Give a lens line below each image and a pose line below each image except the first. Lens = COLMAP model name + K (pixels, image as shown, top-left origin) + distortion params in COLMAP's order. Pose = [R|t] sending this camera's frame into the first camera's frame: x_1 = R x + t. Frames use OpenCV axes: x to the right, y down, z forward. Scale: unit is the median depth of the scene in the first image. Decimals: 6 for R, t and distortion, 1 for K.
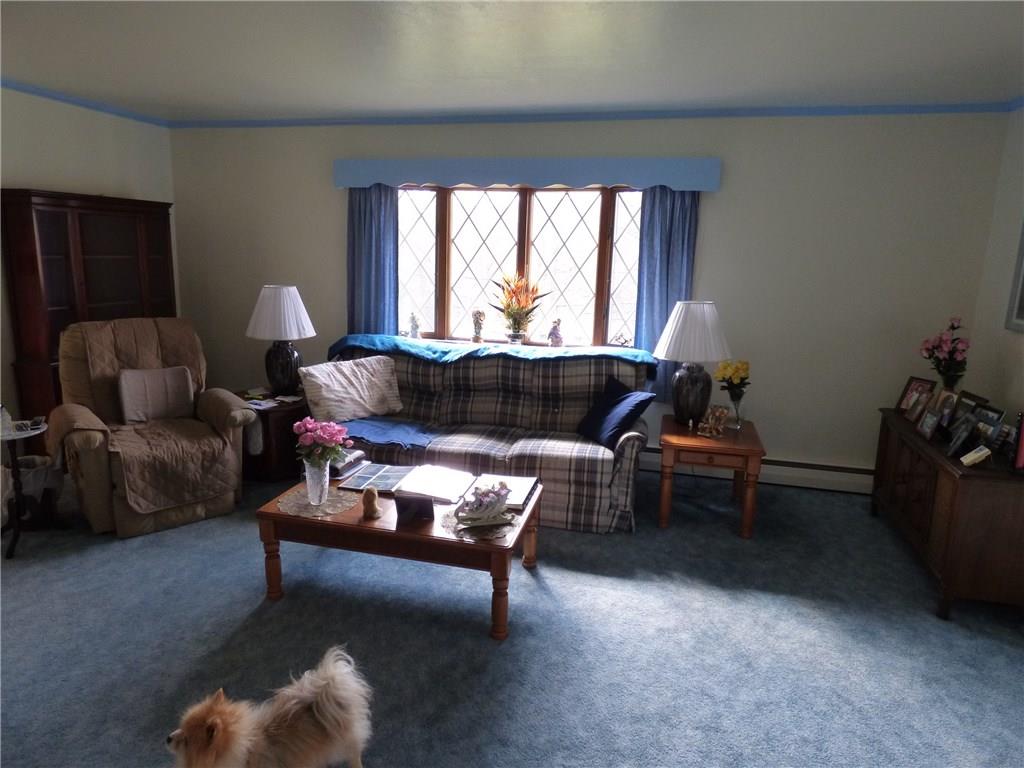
lens RADIAL K [[629.9, 0, 512.8], [0, 629.9, 381.3], [0, 0, 1]] dist [0.001569, -0.001551]
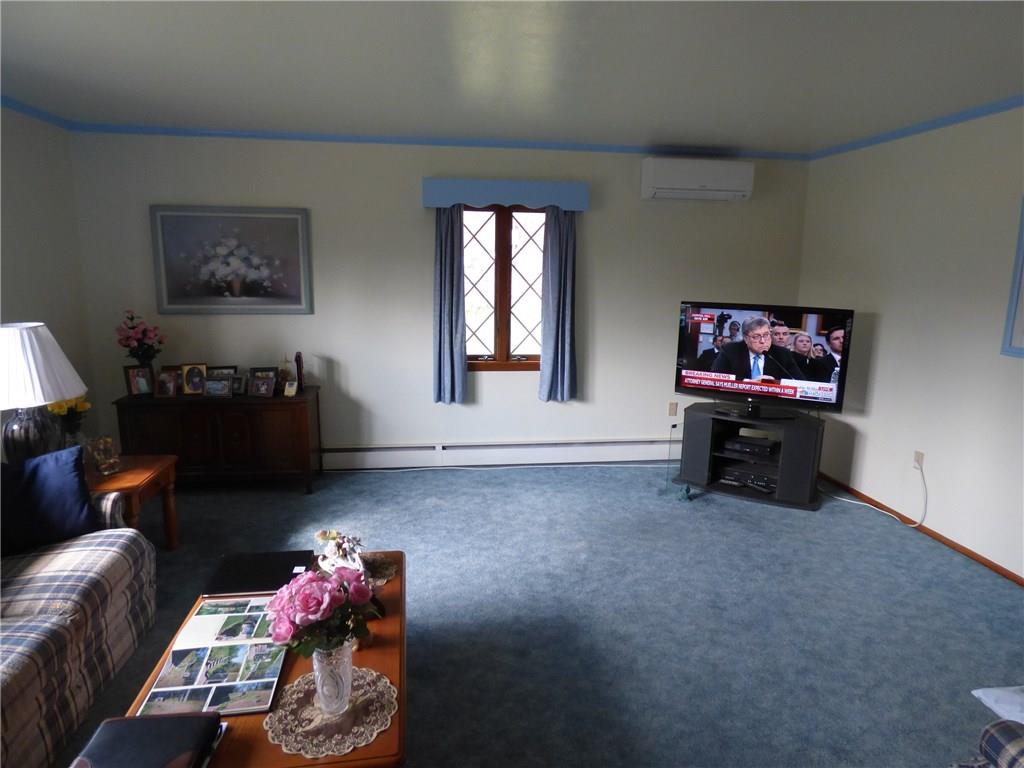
lens RADIAL K [[629.9, 0, 511.1], [0, 629.9, 386.2], [0, 0, 1]] dist [0.001569, -0.001551]
pose [[-0.403375, -0.187449, 0.895629, -0.772751], [0.180006, 0.943411, 0.278521, -0.194855], [-0.897154, 0.273567, -0.346806, 0.924329]]
